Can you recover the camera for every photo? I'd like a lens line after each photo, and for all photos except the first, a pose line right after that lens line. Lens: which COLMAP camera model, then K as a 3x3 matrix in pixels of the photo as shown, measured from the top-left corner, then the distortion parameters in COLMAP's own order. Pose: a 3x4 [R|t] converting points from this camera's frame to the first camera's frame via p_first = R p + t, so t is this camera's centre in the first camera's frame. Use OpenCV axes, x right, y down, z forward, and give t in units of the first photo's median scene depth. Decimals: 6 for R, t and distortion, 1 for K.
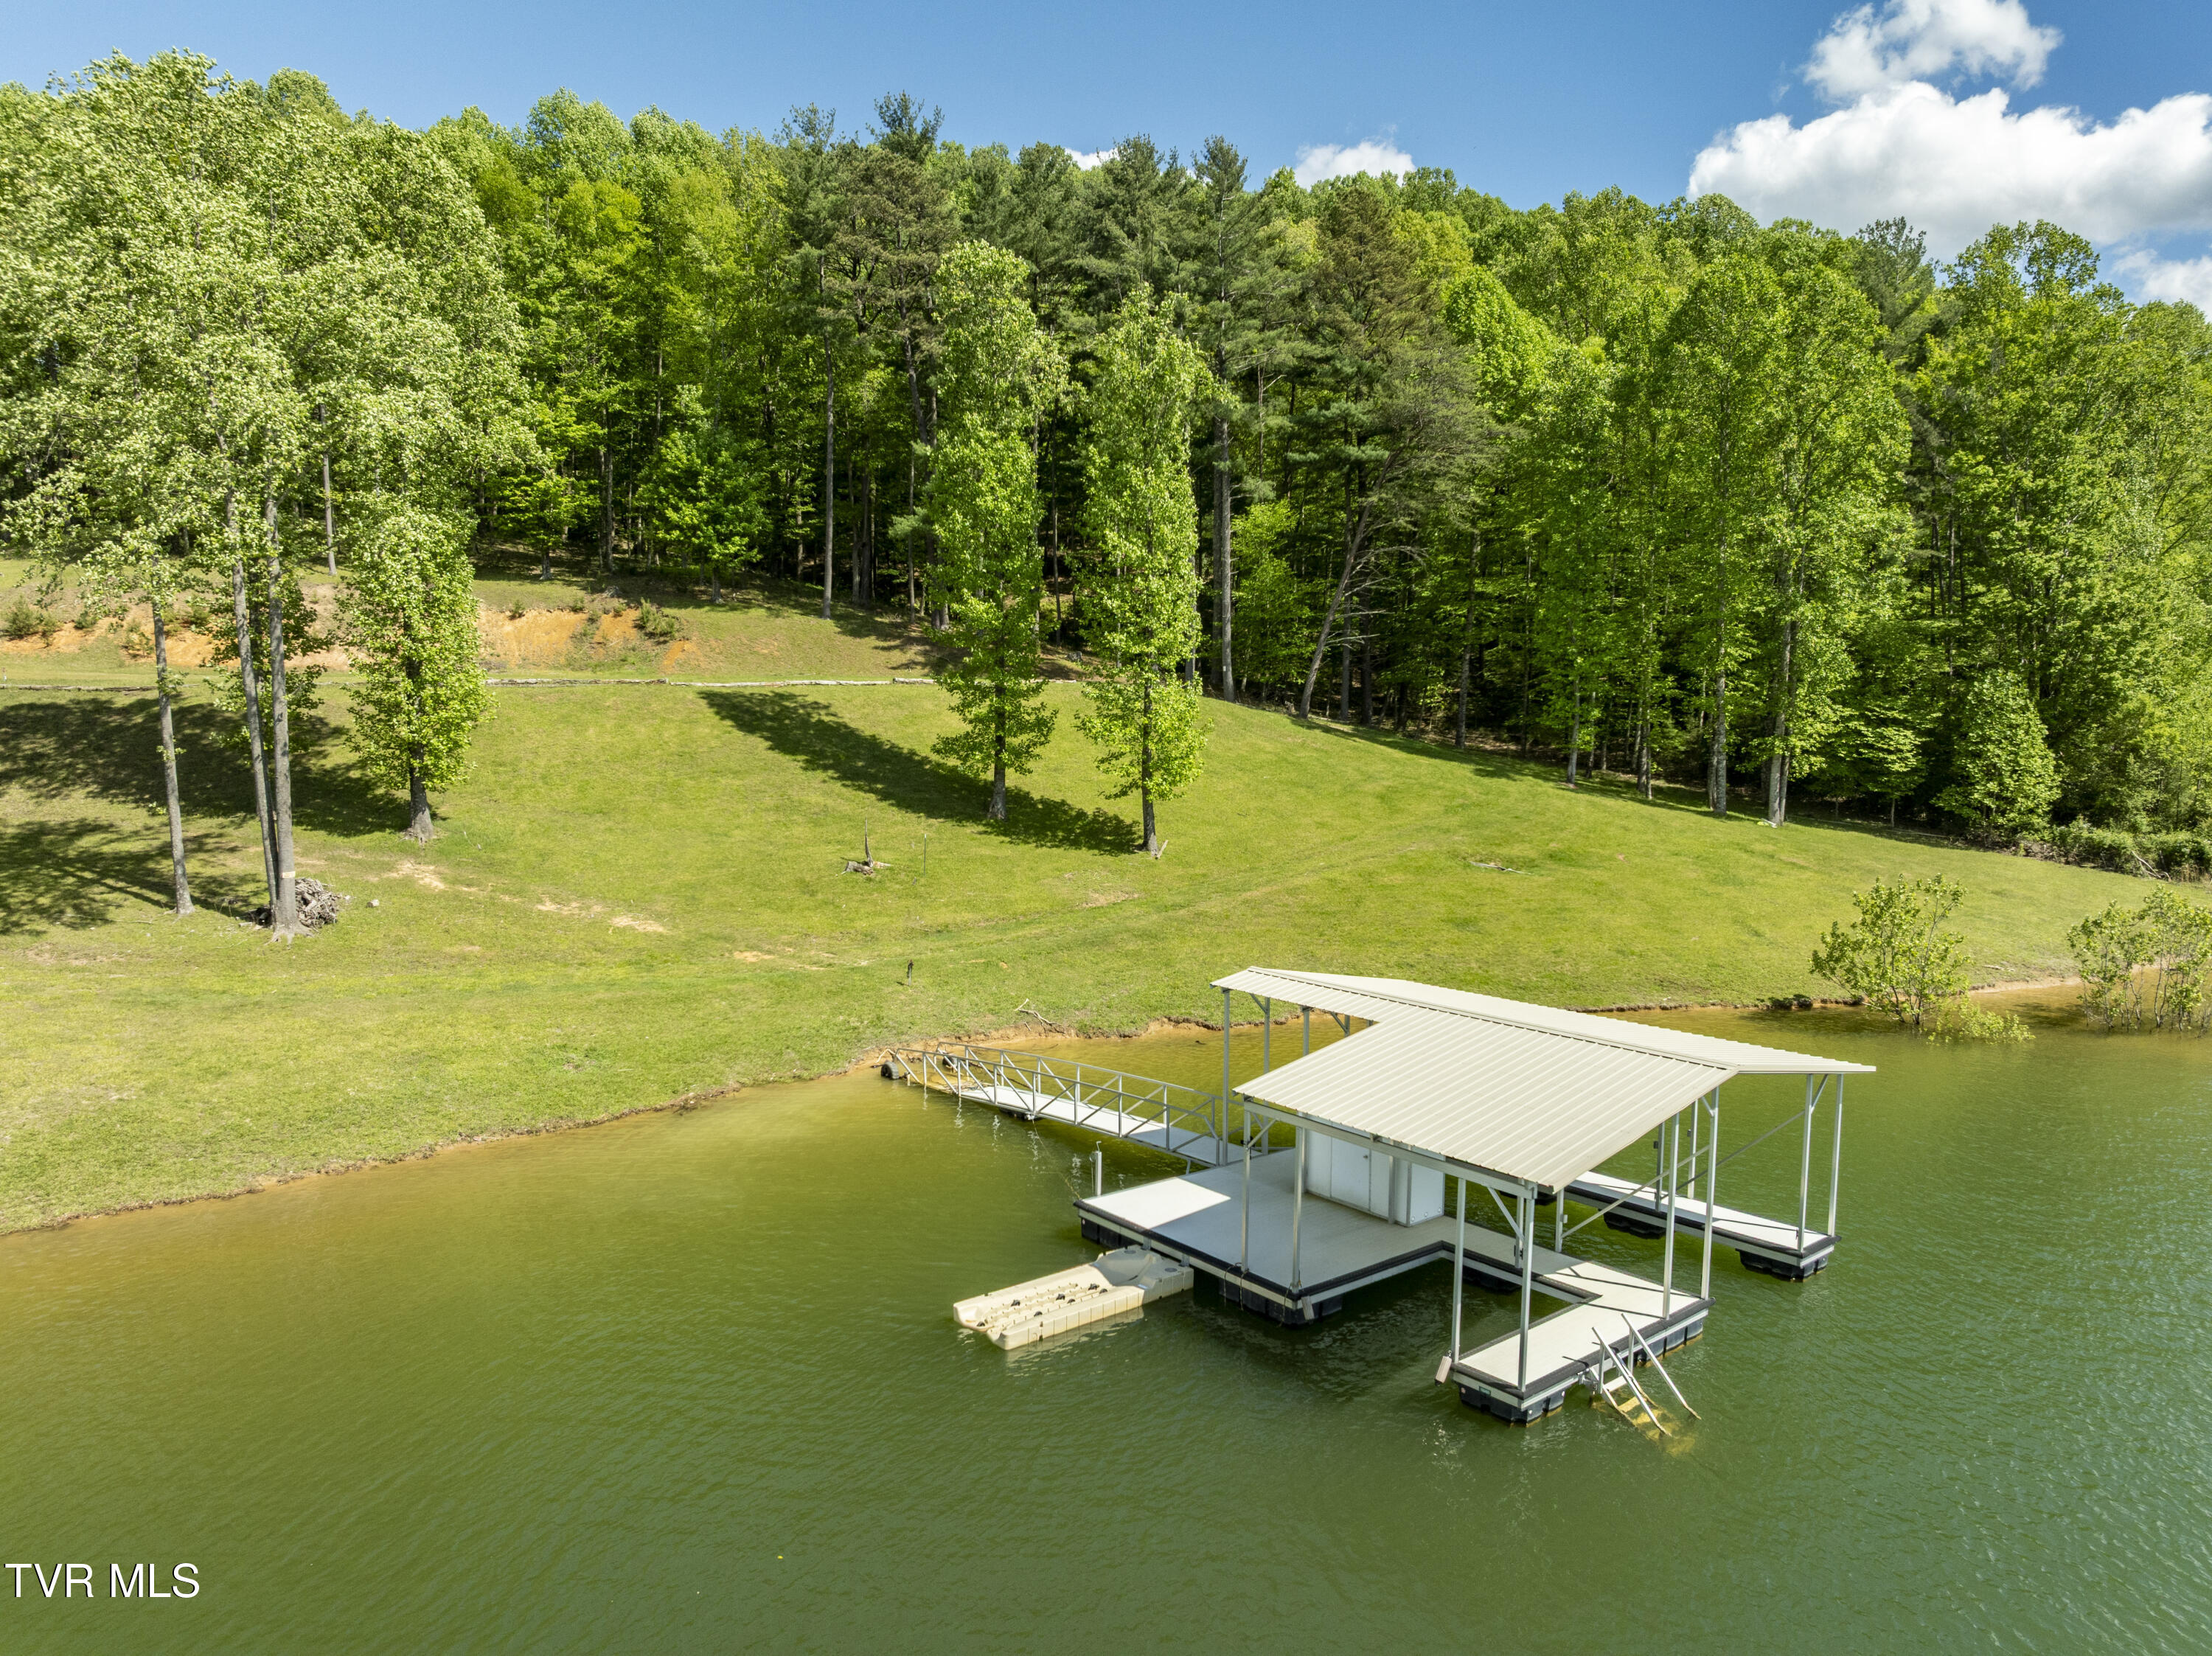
lens RADIAL K [[1538.4, 0, 1135.1], [0, 1538.4, 873.5], [0, 0, 1]] dist [-0.033280, -0.077012]
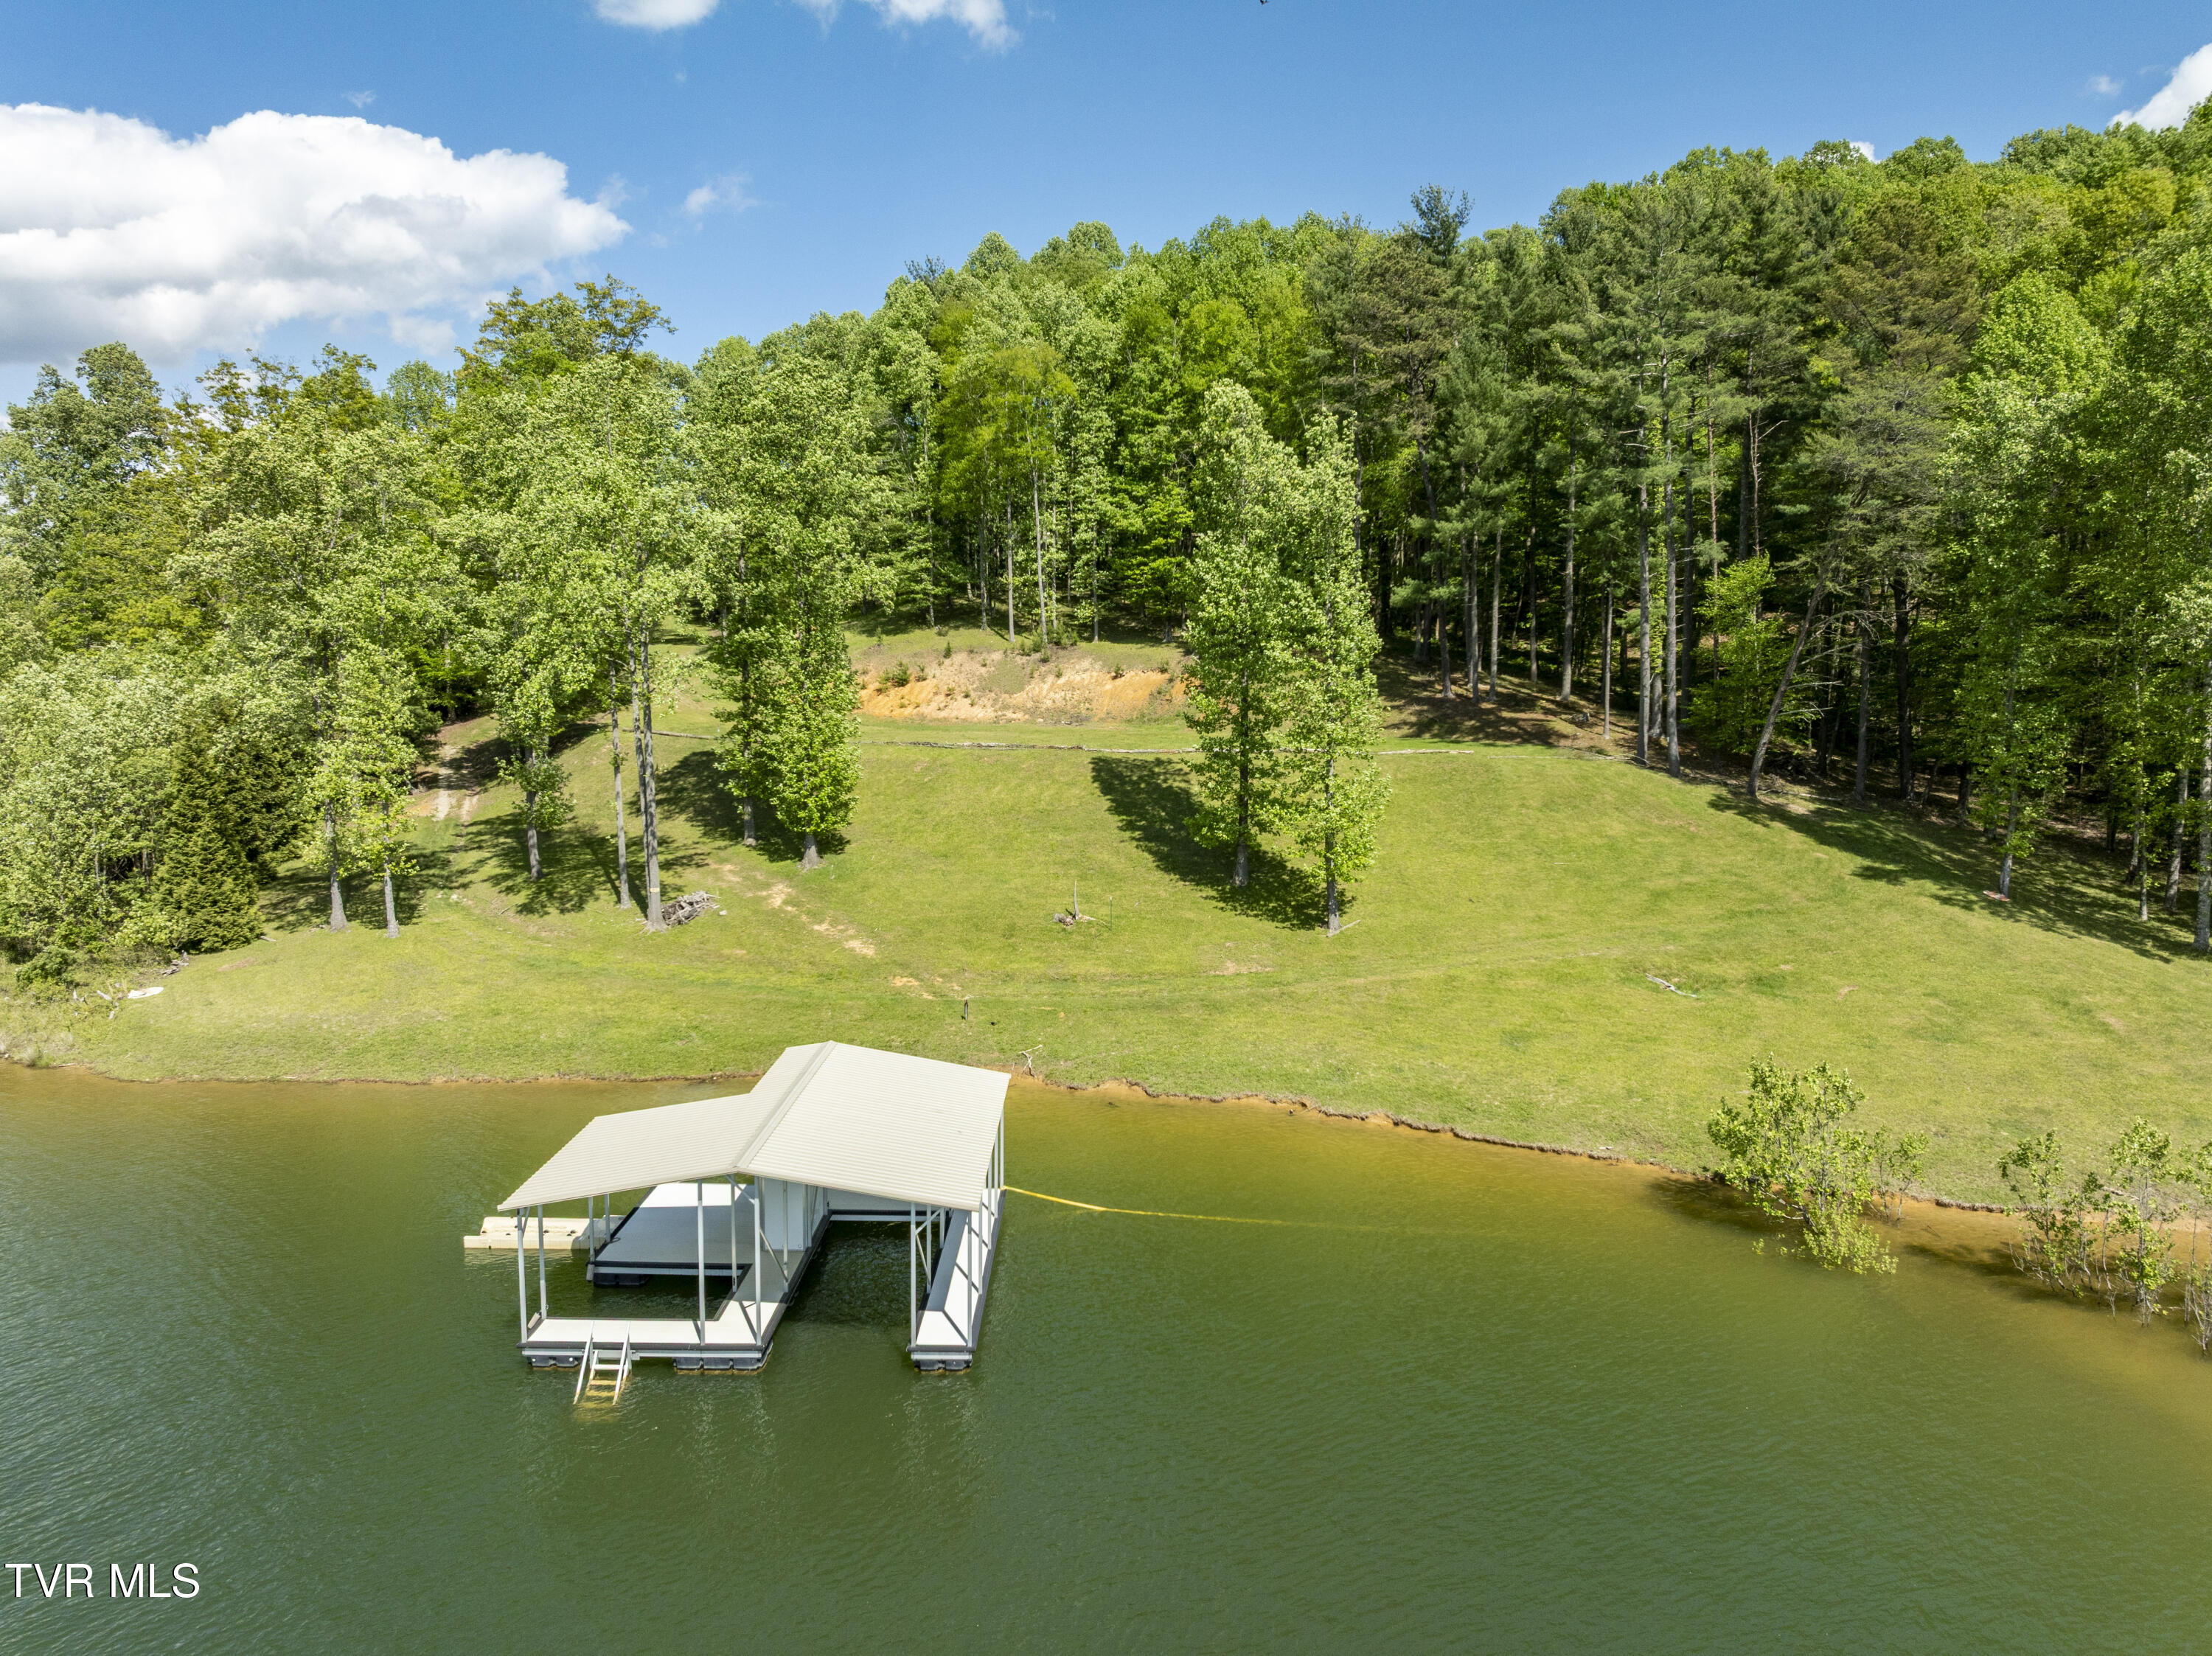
lens RADIAL K [[1538.4, 0, 1135.1], [0, 1538.4, 873.5], [0, 0, 1]] dist [-0.033280, -0.077012]
pose [[0.780438, 0.081301, -0.619925, 0.538841], [-0.079458, 0.996367, 0.030639, -0.071041], [0.620164, 0.025346, 0.784062, 0.066399]]
